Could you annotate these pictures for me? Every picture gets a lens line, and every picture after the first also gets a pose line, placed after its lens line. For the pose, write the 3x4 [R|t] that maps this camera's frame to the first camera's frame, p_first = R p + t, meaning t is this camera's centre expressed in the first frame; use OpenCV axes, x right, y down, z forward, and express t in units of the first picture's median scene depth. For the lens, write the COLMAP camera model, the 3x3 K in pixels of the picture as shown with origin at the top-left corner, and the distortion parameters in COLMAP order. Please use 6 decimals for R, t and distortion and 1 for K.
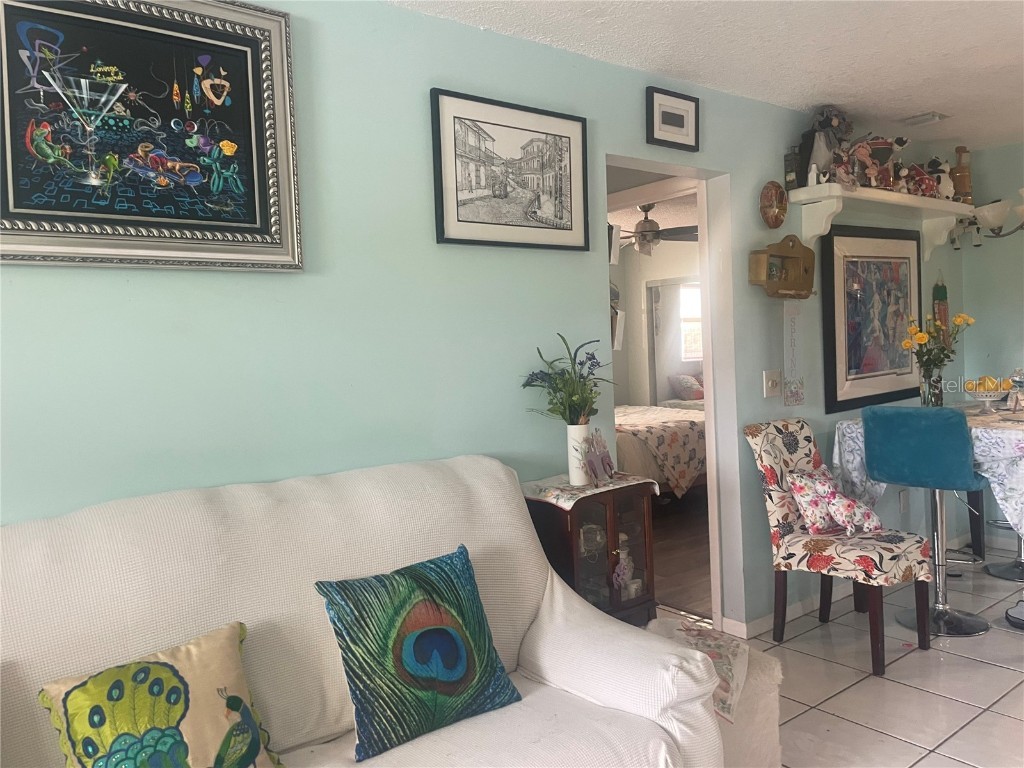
lens RADIAL K [[772.6, 0, 510.5], [0, 772.6, 381.7], [0, 0, 1]] dist [0.052372, -0.000480]
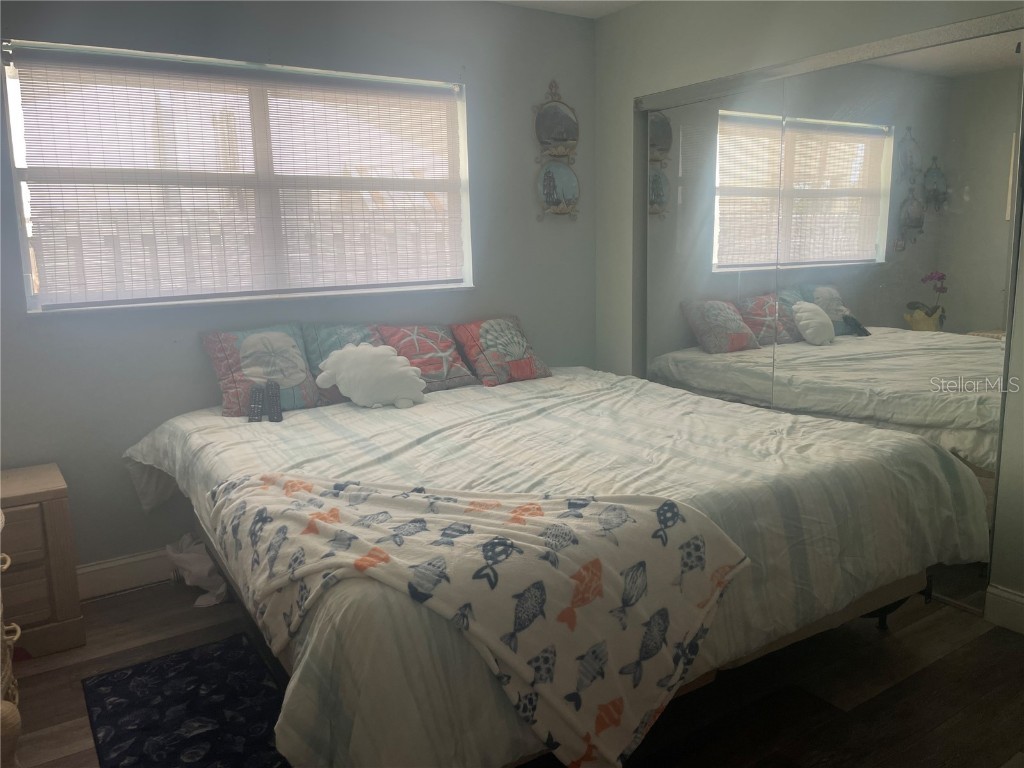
lens RADIAL K [[772.6, 0, 513.1], [0, 772.6, 385.2], [0, 0, 1]] dist [0.052372, -0.000480]
pose [[0.996671, 0.032390, -0.074824, 0.204158], [-0.020980, 0.988686, 0.148526, -0.040574], [0.078788, -0.146462, 0.986074, 0.735498]]
